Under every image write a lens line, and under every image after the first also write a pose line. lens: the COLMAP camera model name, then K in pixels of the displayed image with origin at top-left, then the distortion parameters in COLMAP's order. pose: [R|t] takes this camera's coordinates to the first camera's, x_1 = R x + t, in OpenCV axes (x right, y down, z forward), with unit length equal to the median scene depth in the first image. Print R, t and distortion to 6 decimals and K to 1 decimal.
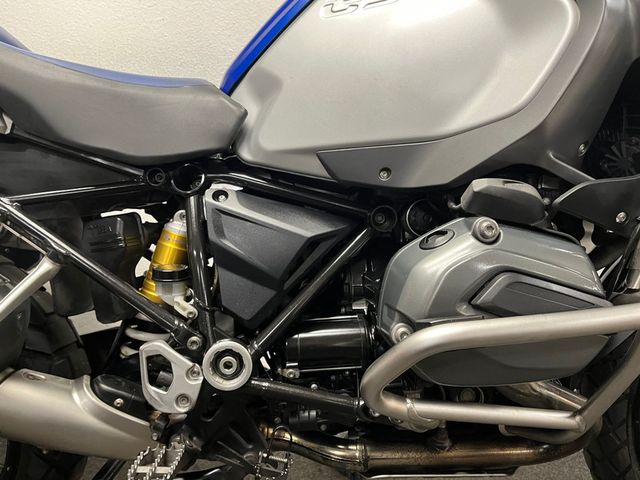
lens RADIAL K [[480.8, 0, 321.4], [0, 480.8, 235.3], [0, 0, 1]] dist [0.024742, -0.005932]
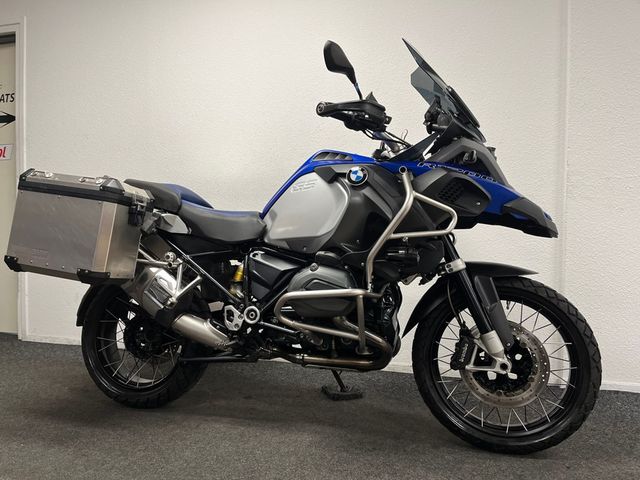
lens RADIAL K [[480.8, 0, 317.4], [0, 480.8, 245.0], [0, 0, 1]] dist [0.024742, -0.005932]
pose [[0.948301, 0.004821, -0.317335, 1.036411], [-0.038236, 0.994337, -0.099158, 0.123741], [0.315059, 0.106165, 0.943115, -1.542932]]
